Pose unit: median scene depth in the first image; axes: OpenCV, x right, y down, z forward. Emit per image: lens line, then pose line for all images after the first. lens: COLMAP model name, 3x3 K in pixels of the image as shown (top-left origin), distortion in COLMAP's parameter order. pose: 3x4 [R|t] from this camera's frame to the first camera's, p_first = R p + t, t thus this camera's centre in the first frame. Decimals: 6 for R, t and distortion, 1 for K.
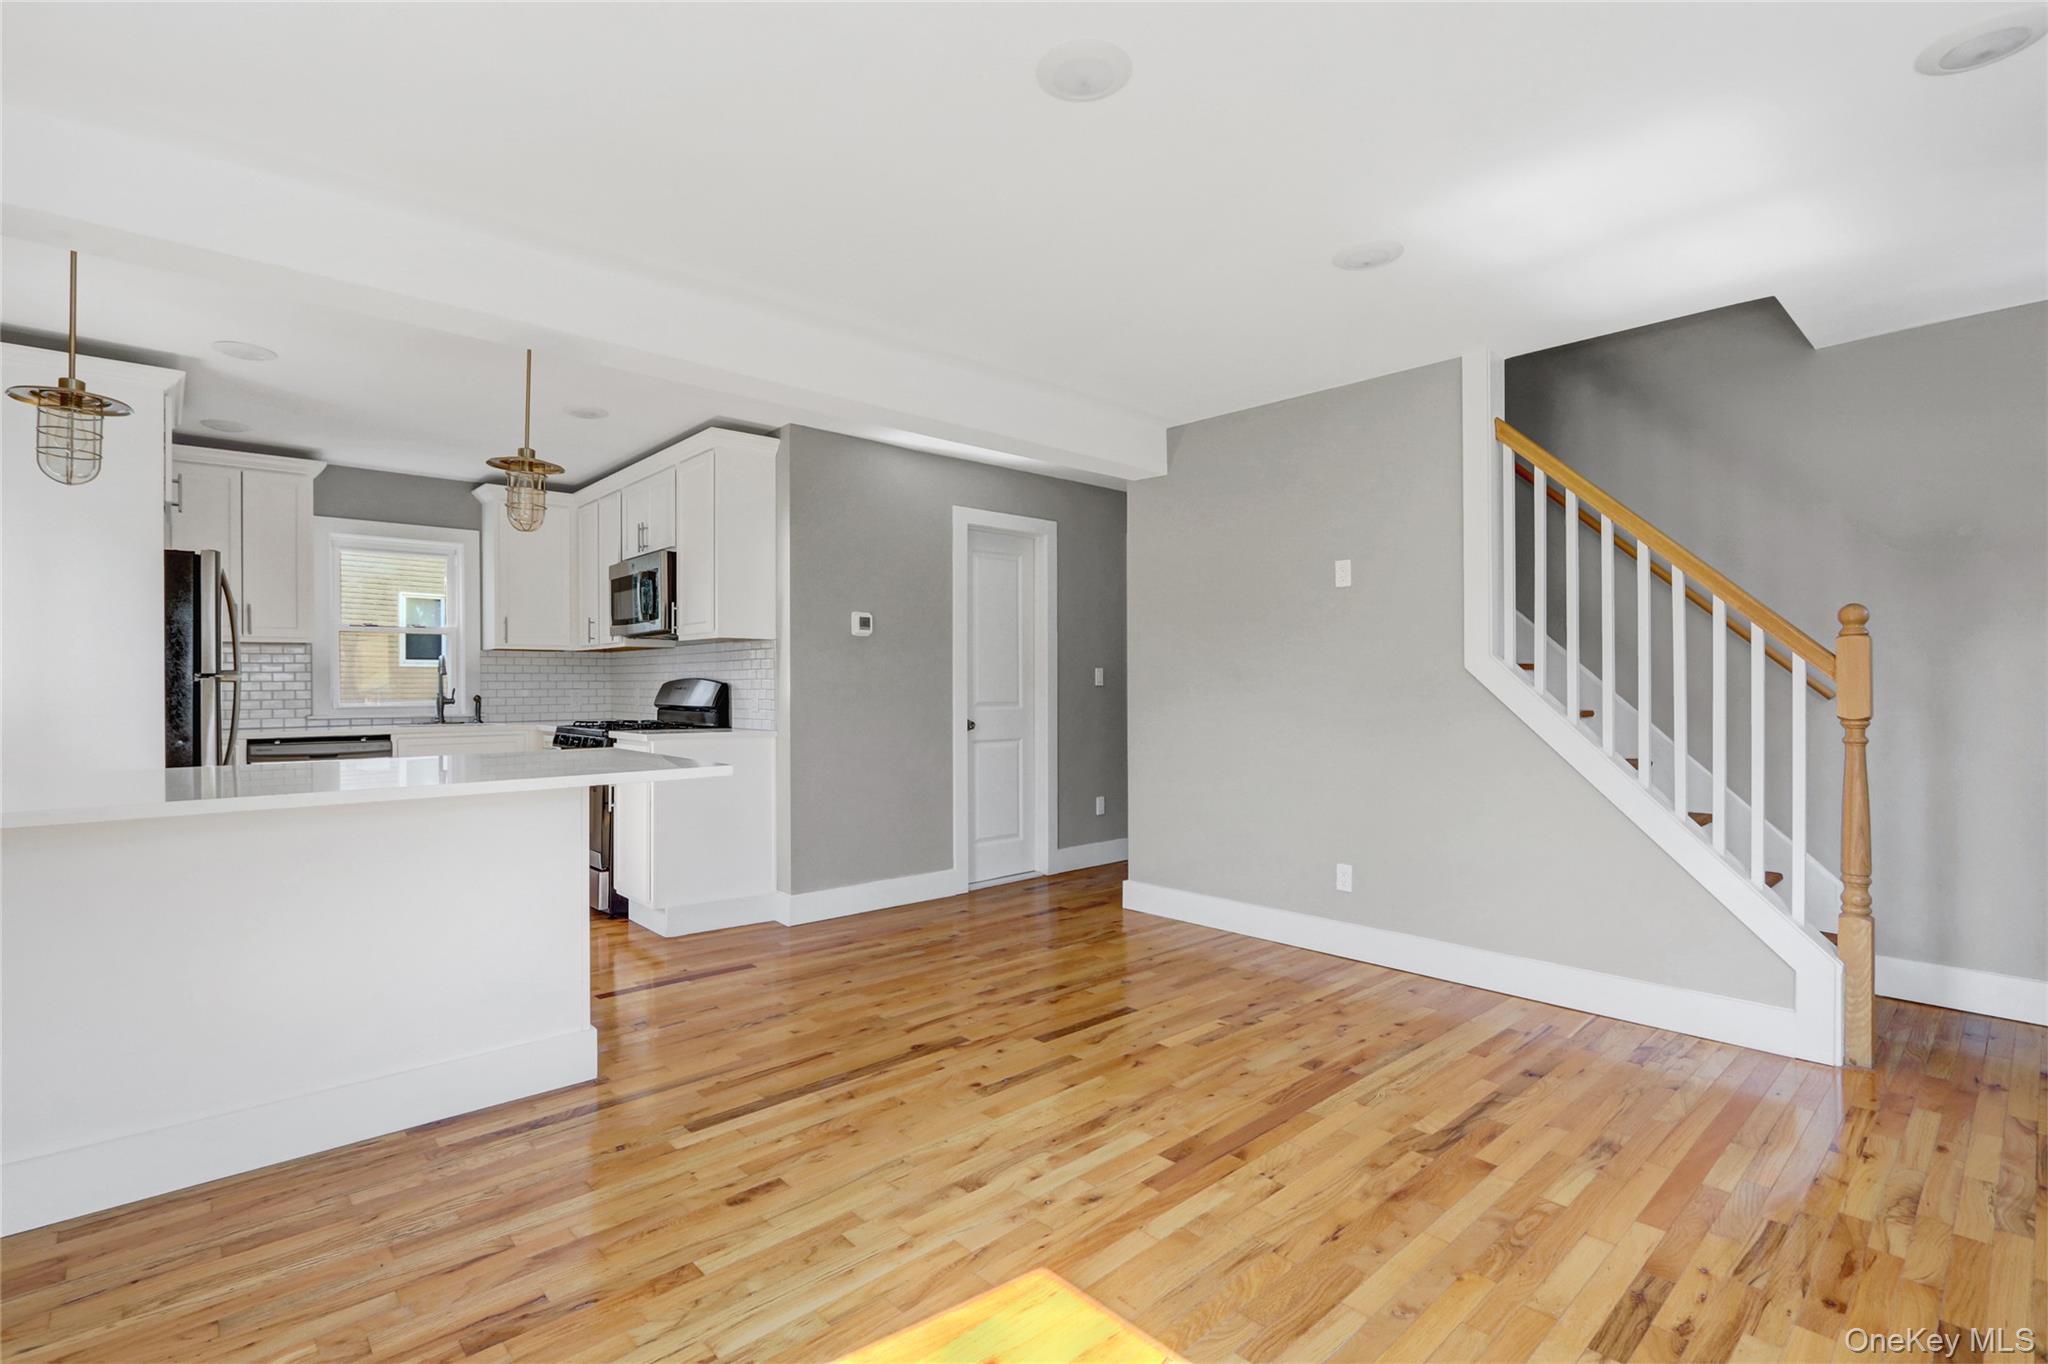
lens RADIAL K [[951.9, 0, 994.3], [0, 951.9, 686.4], [0, 0, 1]] dist [-0.025437, 0.008512]
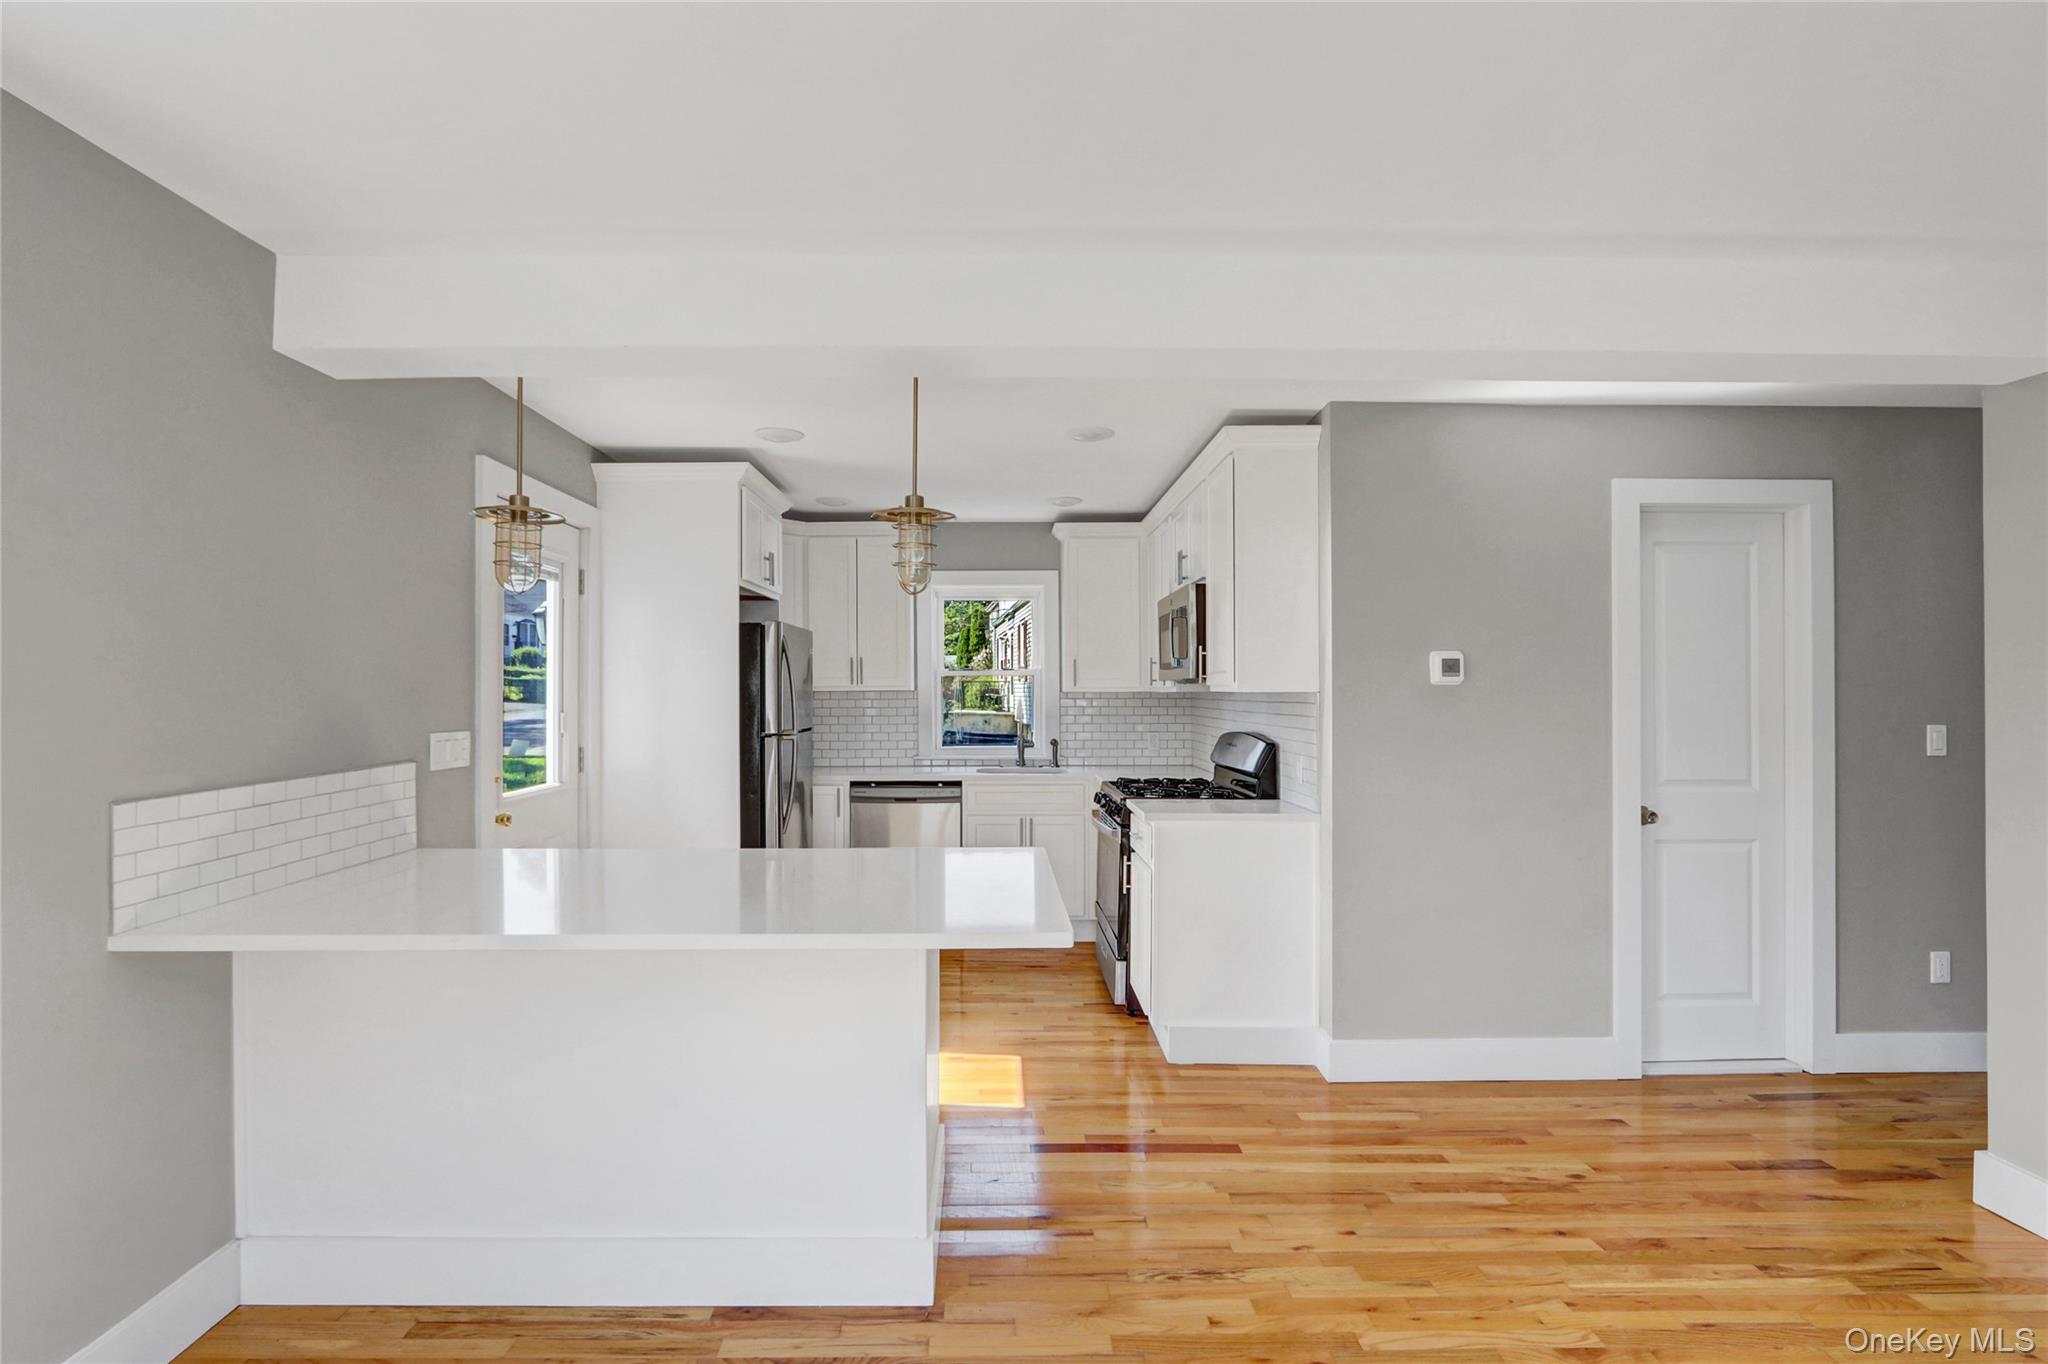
lens RADIAL K [[951.9, 0, 994.3], [0, 951.9, 686.4], [0, 0, 1]] dist [-0.025437, 0.008512]
pose [[0.750202, -0.001616, -0.661206, 0.075297], [-0.000310, 0.999996, -0.002796, -0.053181], [0.661208, 0.002303, 0.750199, 0.273011]]
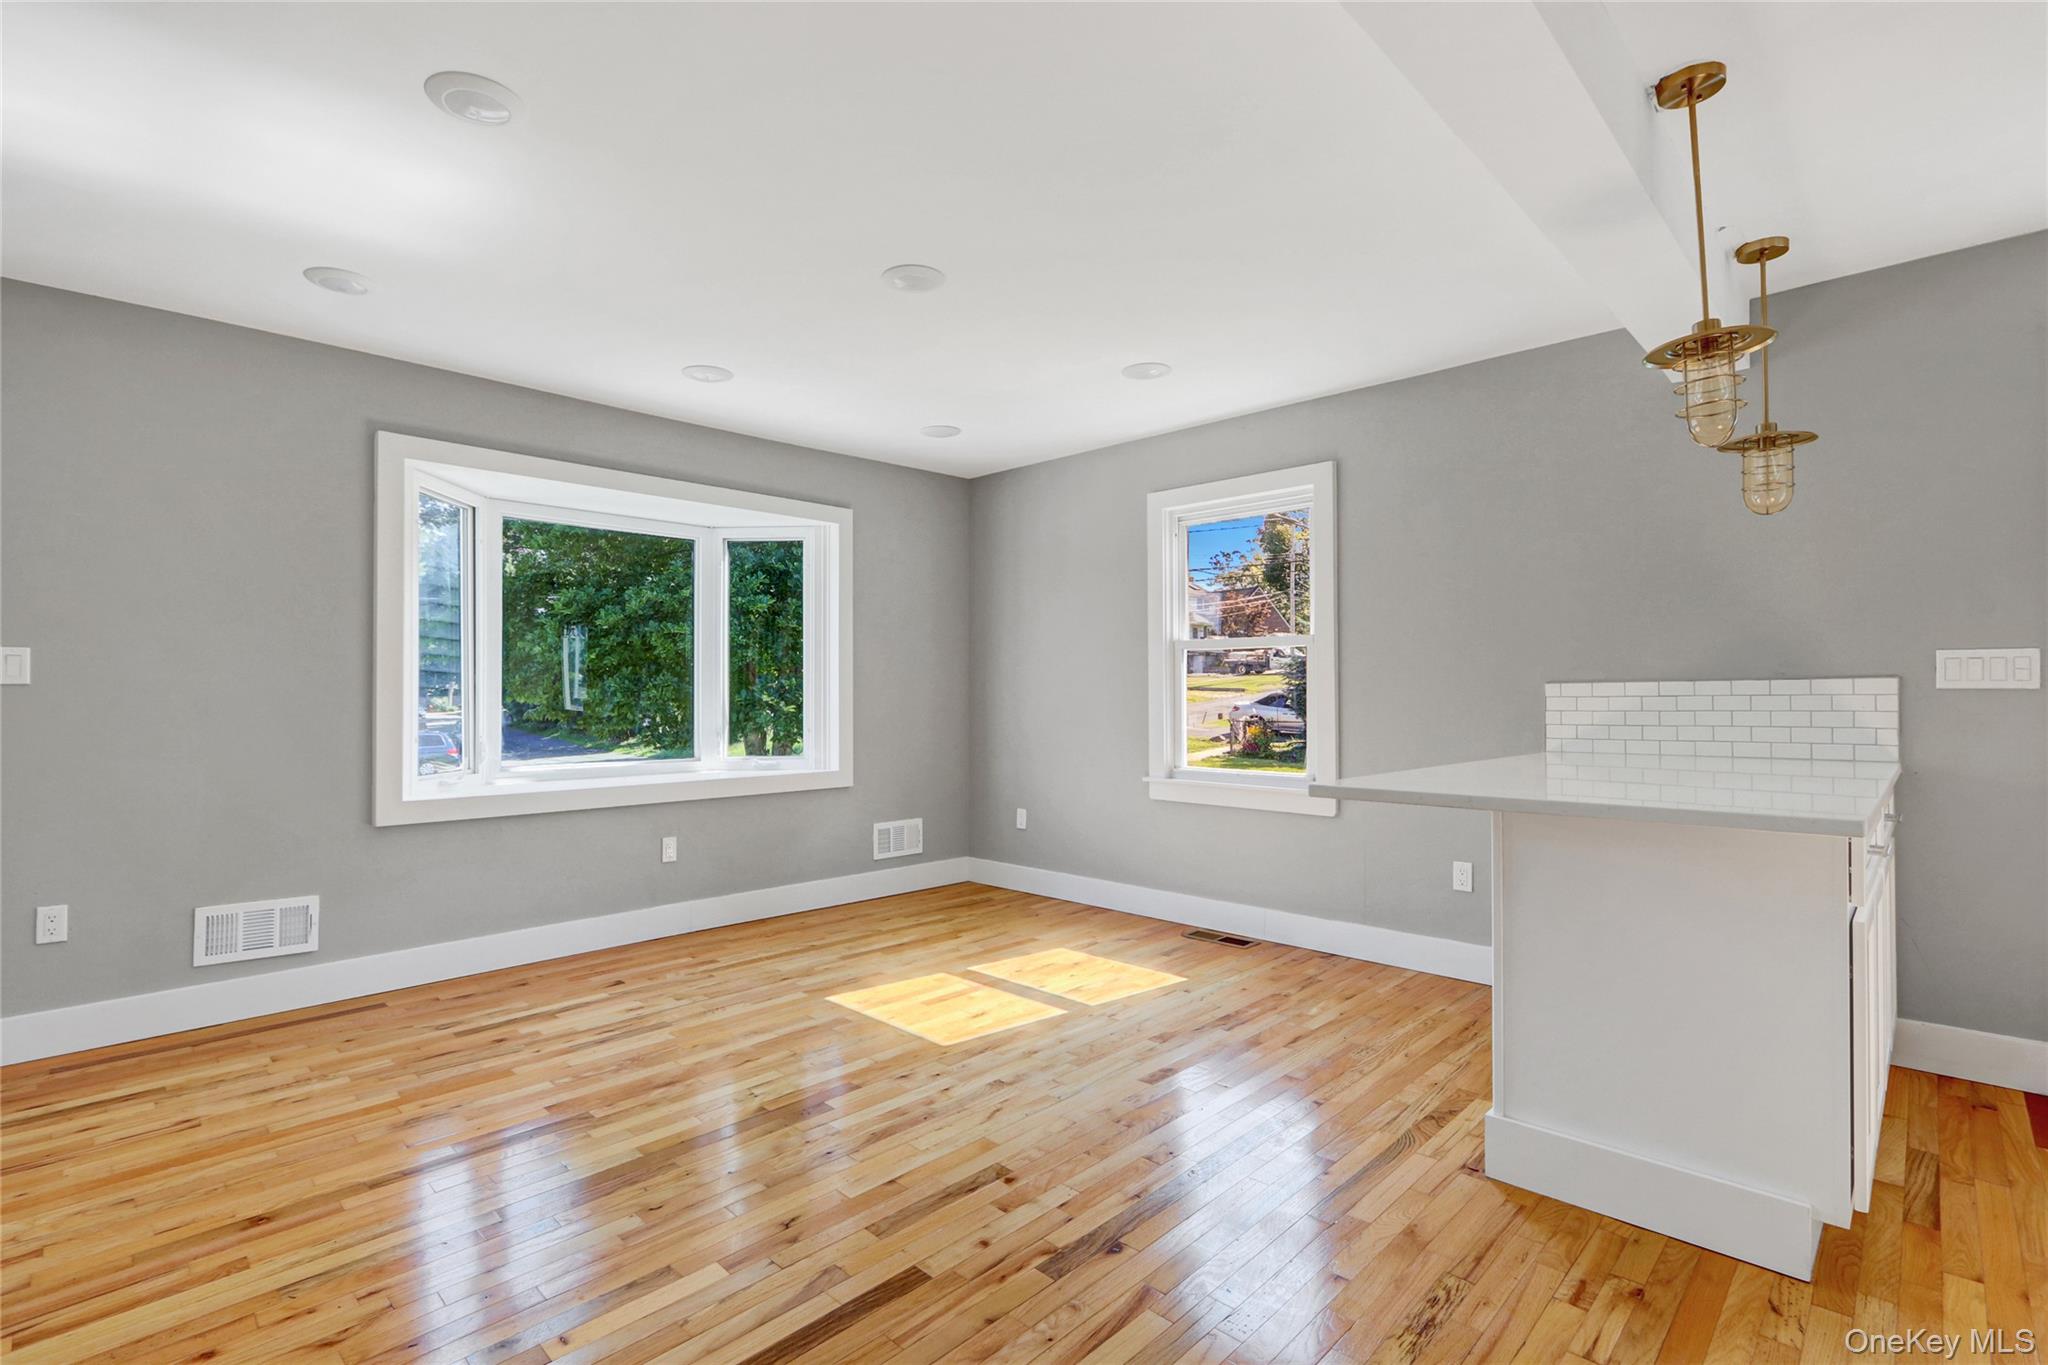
lens RADIAL K [[951.9, 0, 994.3], [0, 951.9, 686.9], [0, 0, 1]] dist [-0.025437, 0.008512]
pose [[-0.998561, 0.004506, -0.053436, 0.021236], [0.004705, 0.999982, -0.003601, 0.000804], [0.053418, -0.003847, -0.998565, 1.088481]]
